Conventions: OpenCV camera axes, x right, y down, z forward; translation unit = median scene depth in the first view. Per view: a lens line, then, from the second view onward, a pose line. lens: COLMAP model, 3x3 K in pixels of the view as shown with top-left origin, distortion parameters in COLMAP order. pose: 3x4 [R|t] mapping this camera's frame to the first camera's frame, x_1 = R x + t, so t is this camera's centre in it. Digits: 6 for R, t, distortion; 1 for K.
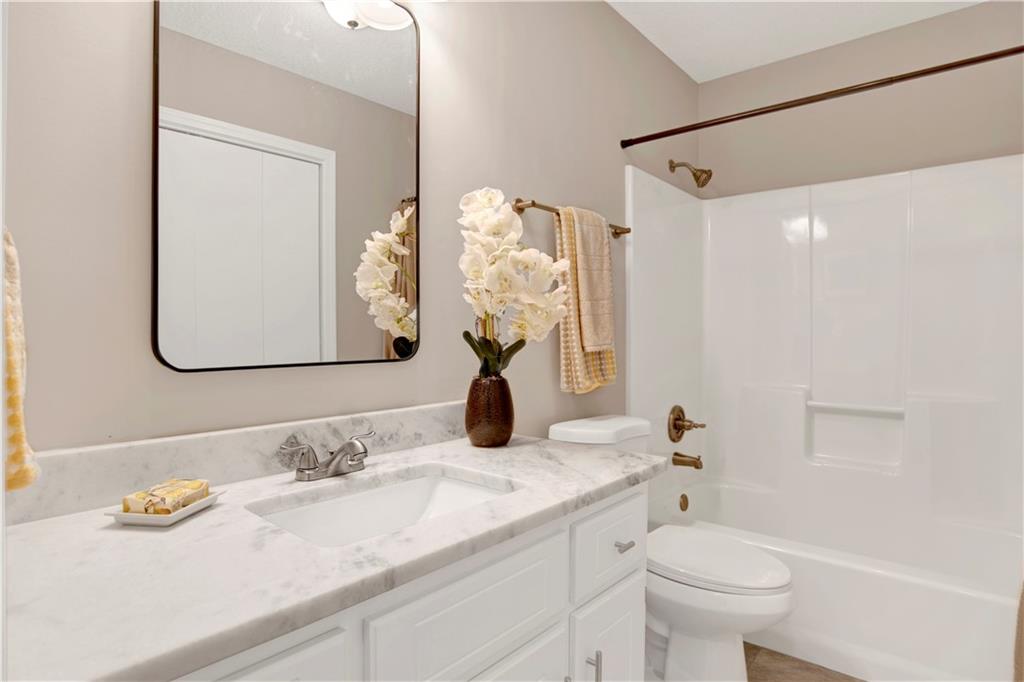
lens RADIAL K [[545.5, 0, 494.6], [0, 545.5, 333.2], [0, 0, 1]] dist [-0.059744, 0.018300]
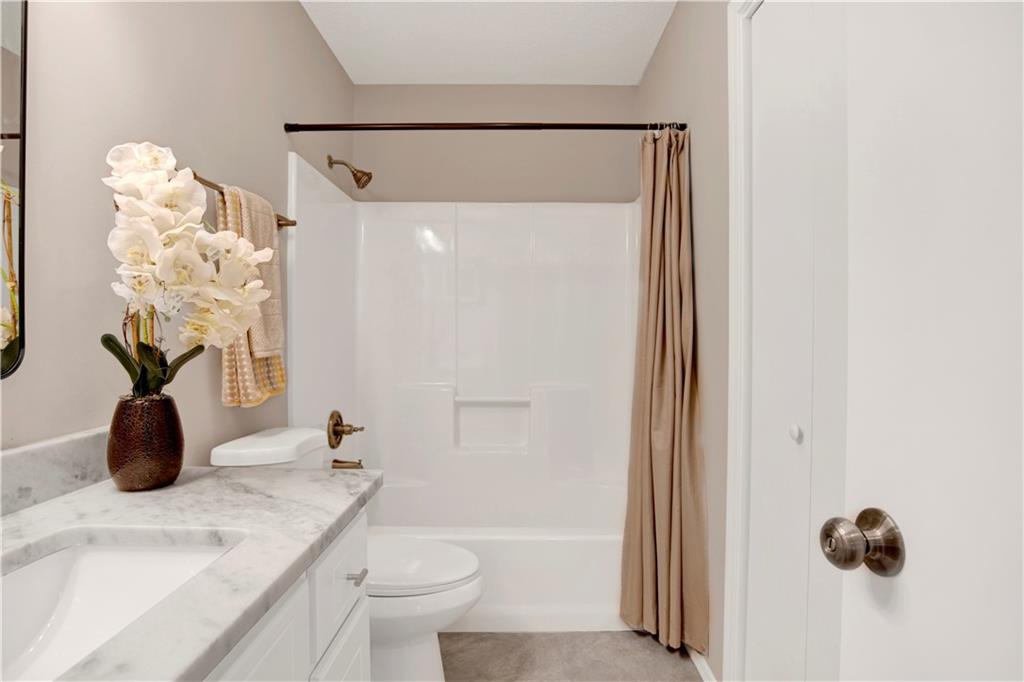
lens RADIAL K [[545.5, 0, 516.2], [0, 545.5, 331.1], [0, 0, 1]] dist [-0.059744, 0.018300]
pose [[0.751780, 0.004414, 0.659399, -0.105864], [-0.000500, 0.999981, -0.006123, -0.004097], [-0.659414, 0.004273, 0.751768, 0.112245]]
